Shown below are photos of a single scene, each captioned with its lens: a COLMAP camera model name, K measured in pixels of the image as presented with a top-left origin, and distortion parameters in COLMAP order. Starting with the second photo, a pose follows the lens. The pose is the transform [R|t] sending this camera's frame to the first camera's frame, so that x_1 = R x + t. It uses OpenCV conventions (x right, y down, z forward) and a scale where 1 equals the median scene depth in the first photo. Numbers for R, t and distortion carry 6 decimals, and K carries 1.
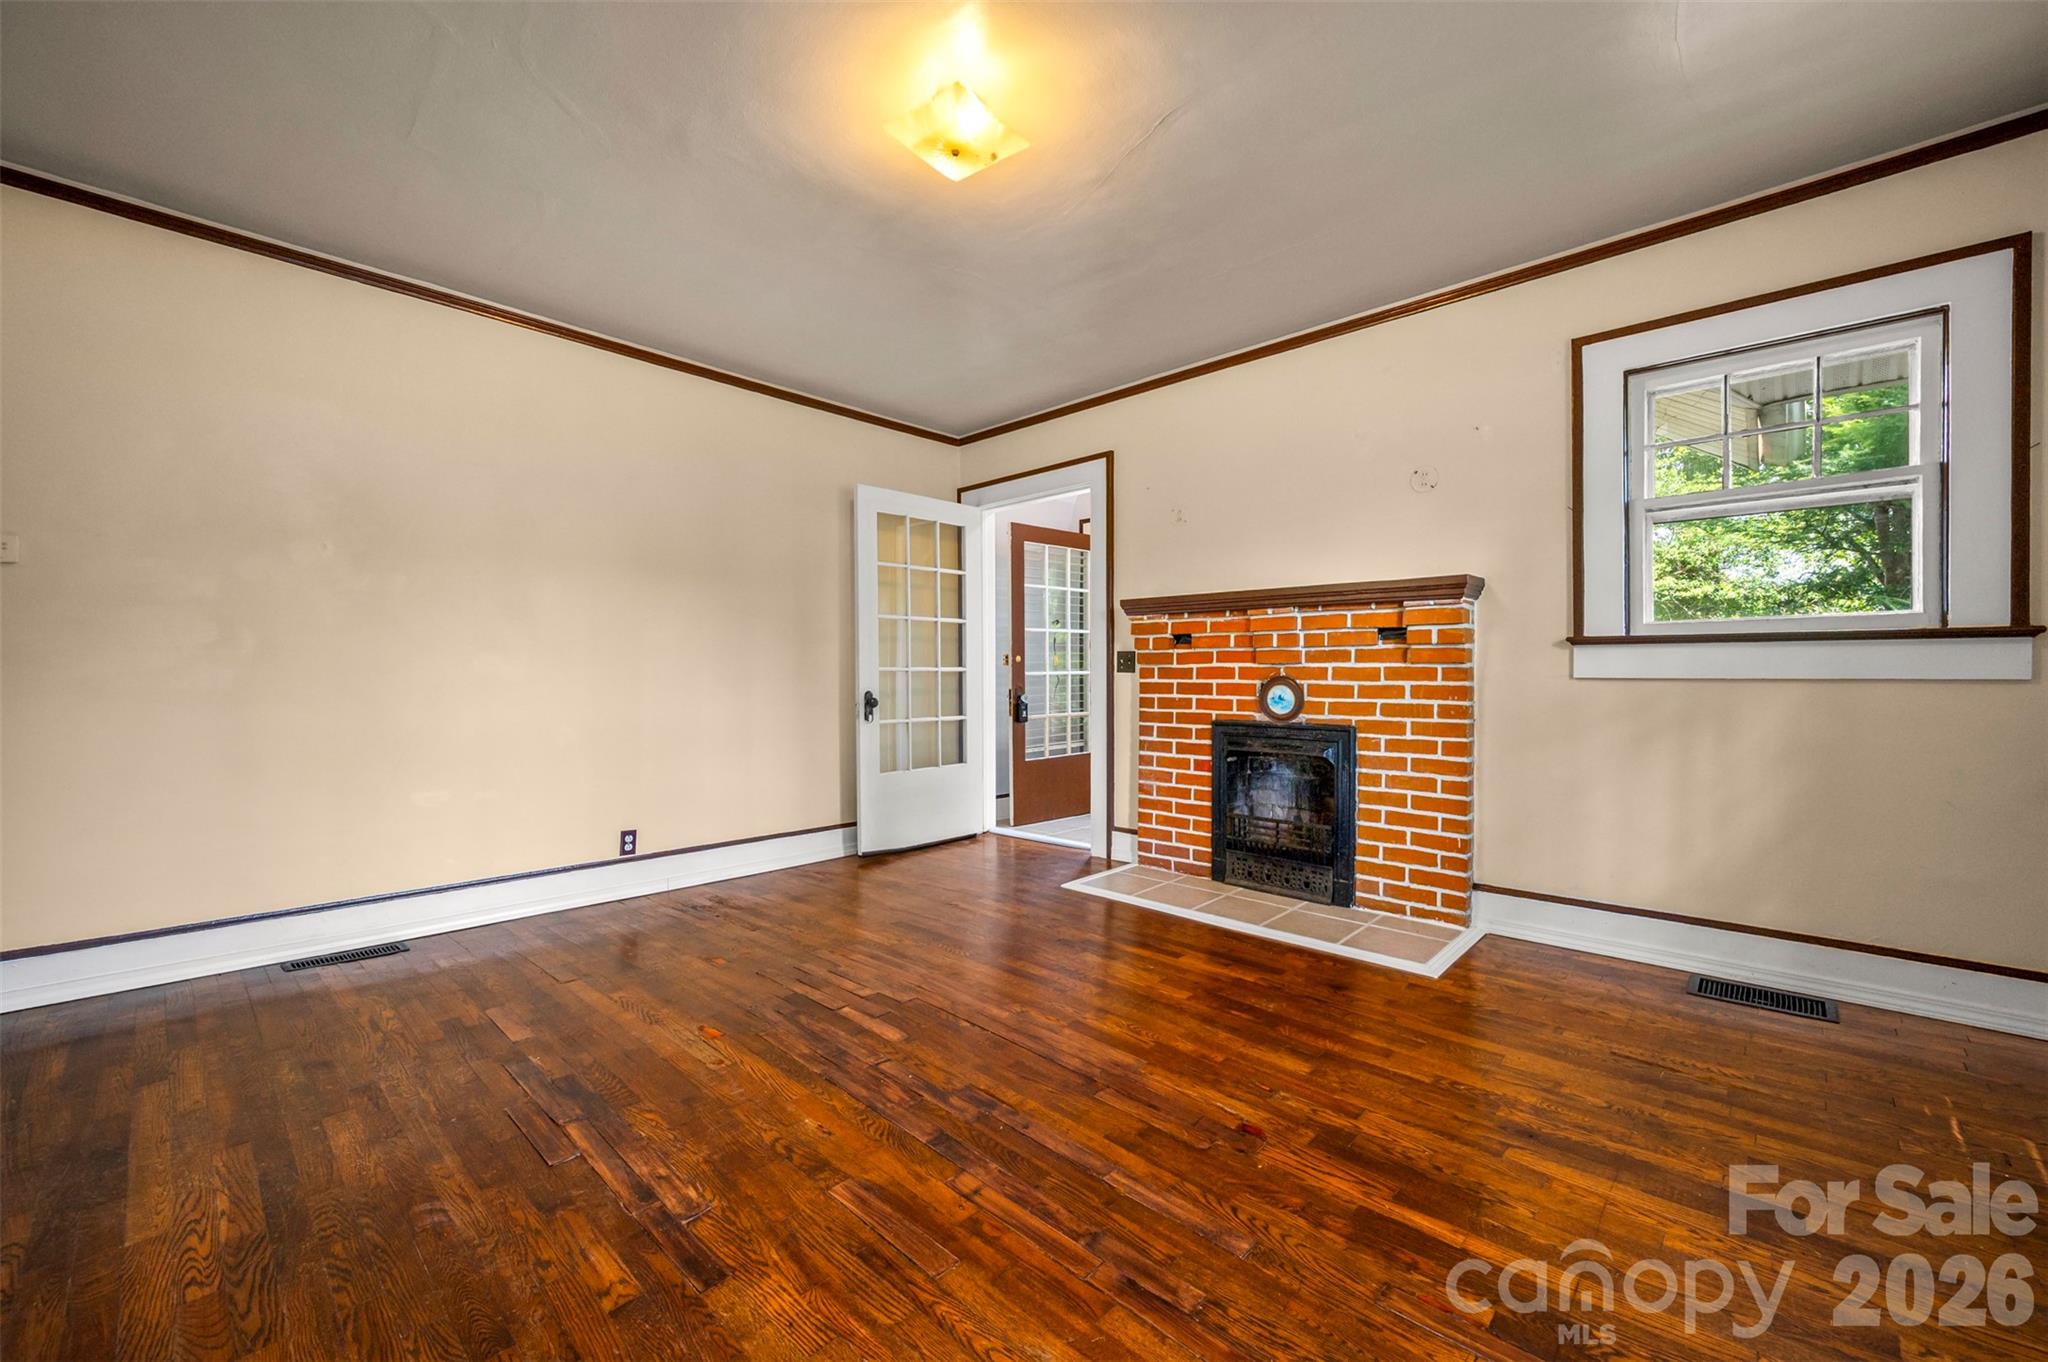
lens RADIAL K [[812.1, 0, 1024.0], [0, 812.1, 681.0], [0, 0, 1]] dist [-0.000411, -0.000108]
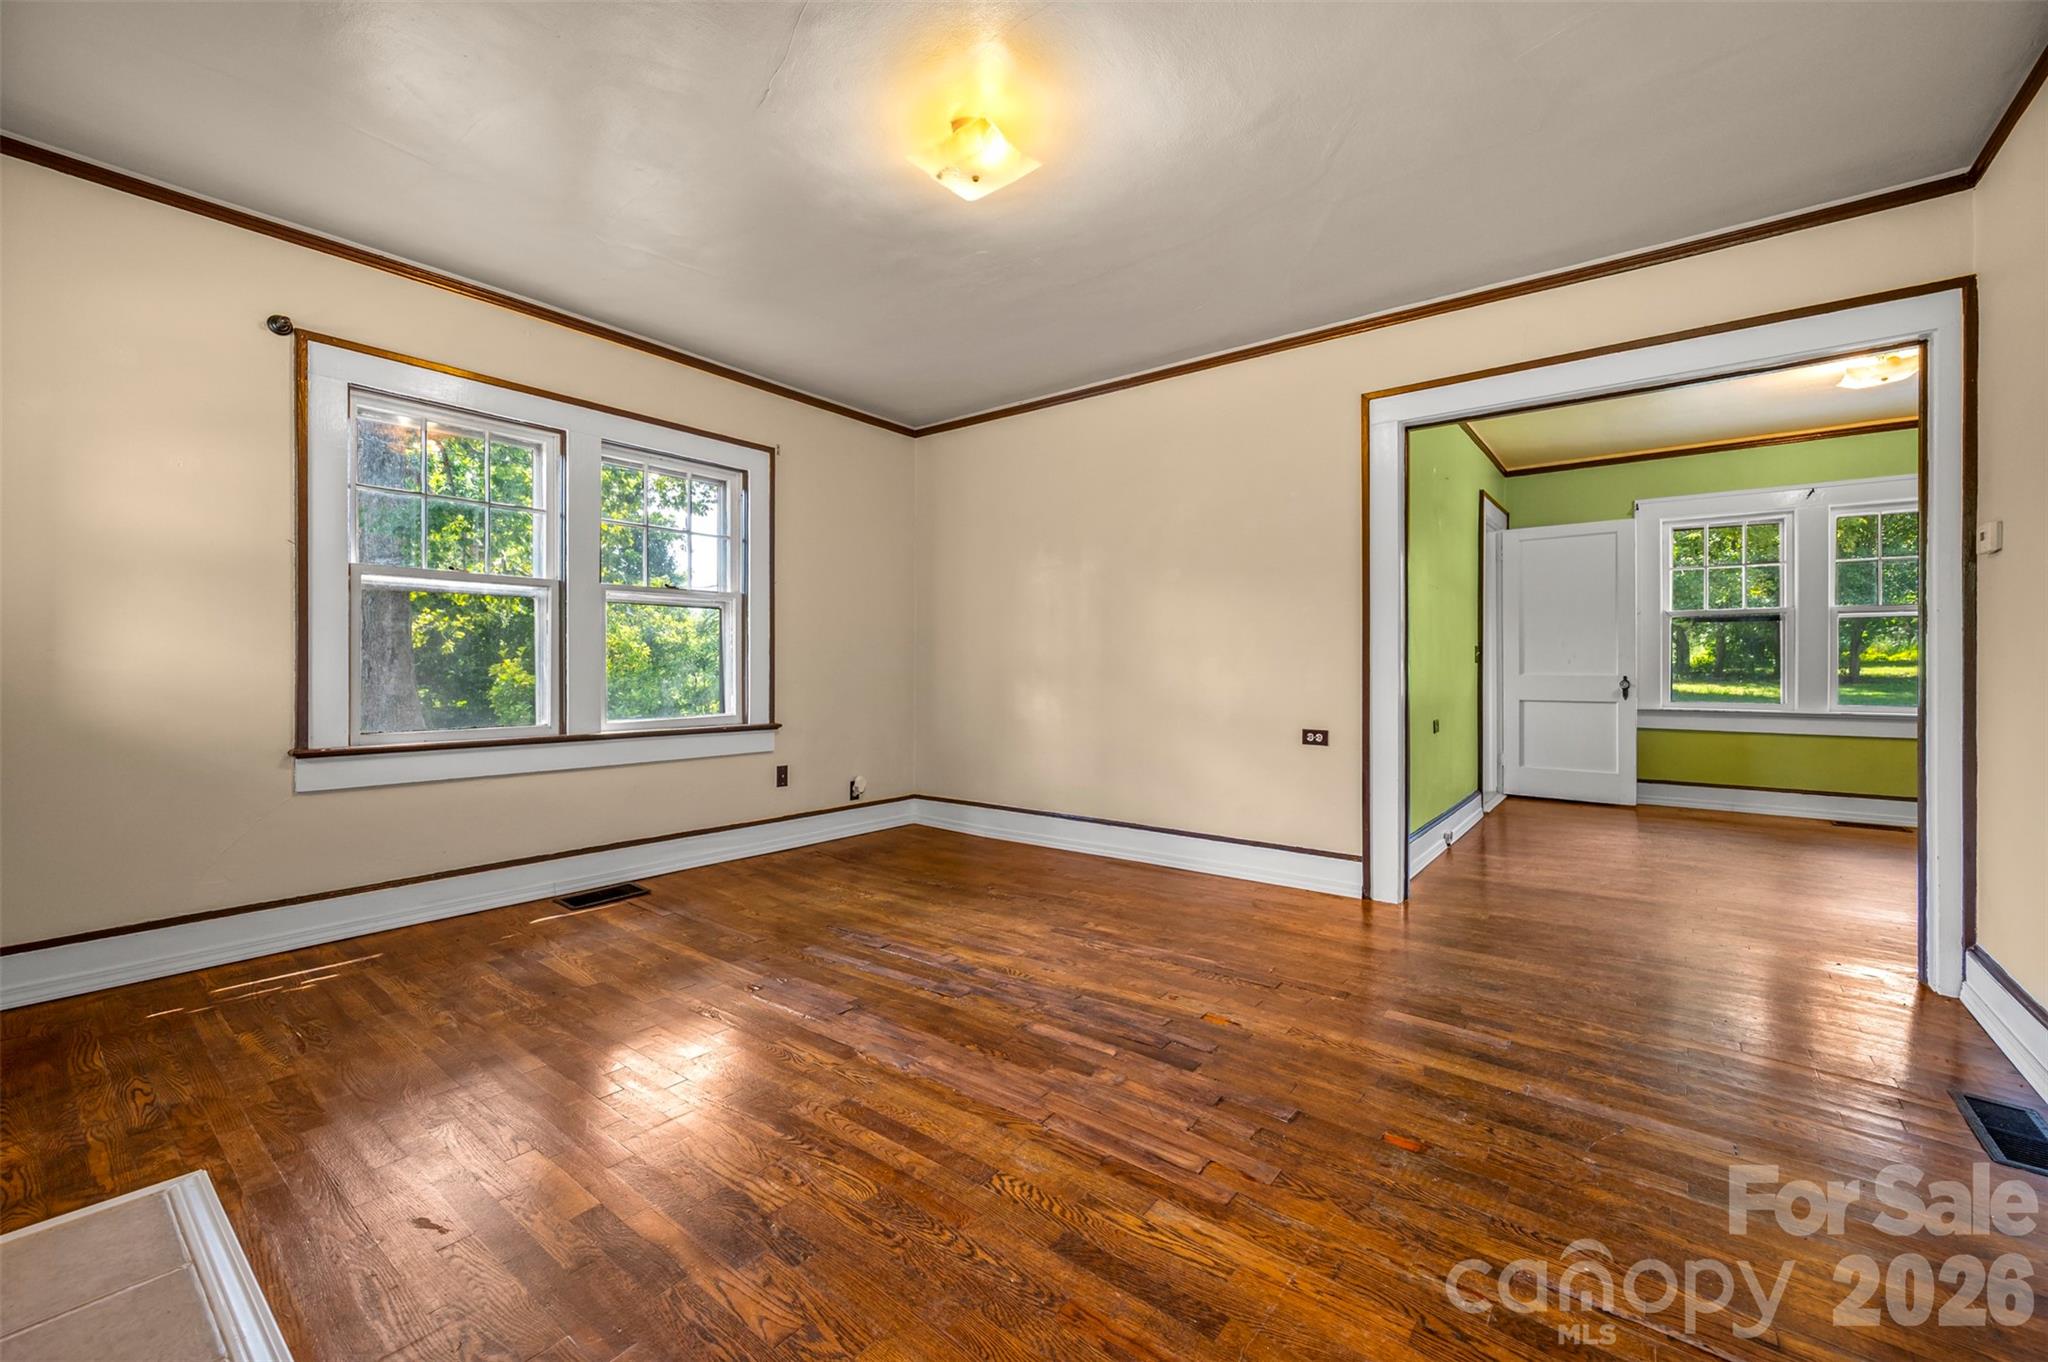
lens RADIAL K [[814.3, 0, 1033.0], [0, 814.3, 667.6], [0, 0, 1]] dist [-0.000796, -0.000042]
pose [[-0.994599, -0.001719, -0.103783, -0.031191], [-0.003022, 0.999919, 0.012400, -0.013857], [0.103753, 0.012646, -0.994523, 1.312699]]
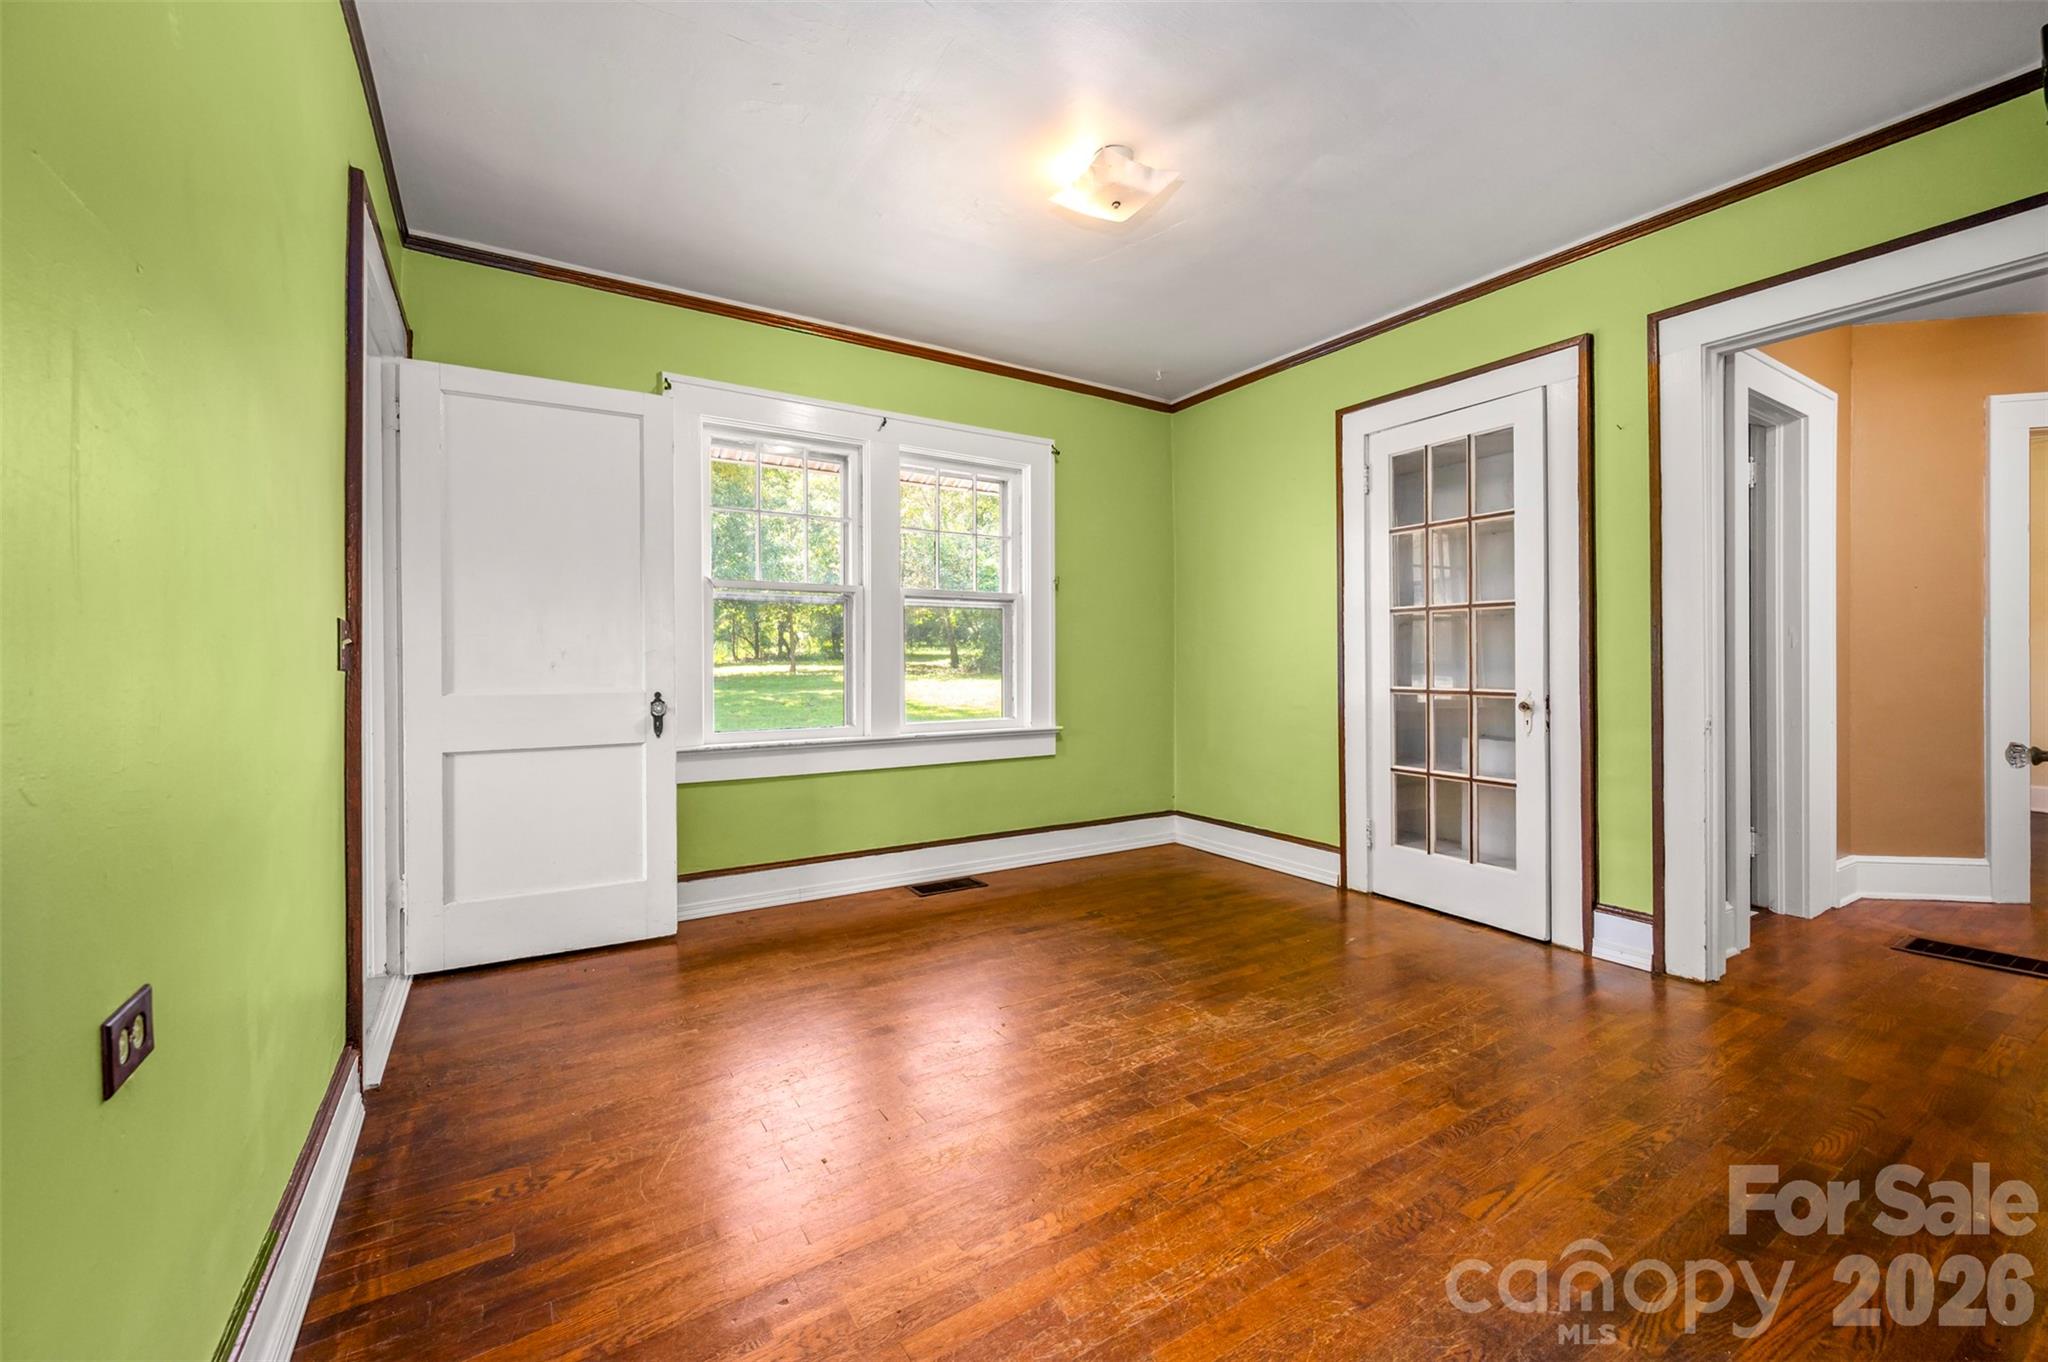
lens RADIAL K [[814.3, 0, 1033.0], [0, 814.3, 667.6], [0, 0, 1]] dist [-0.000796, -0.000042]
pose [[-0.265002, -0.002141, -0.964245, -0.685404], [-0.003966, 0.999991, -0.001130, -0.007791], [0.964240, 0.003525, -0.265008, 0.368536]]
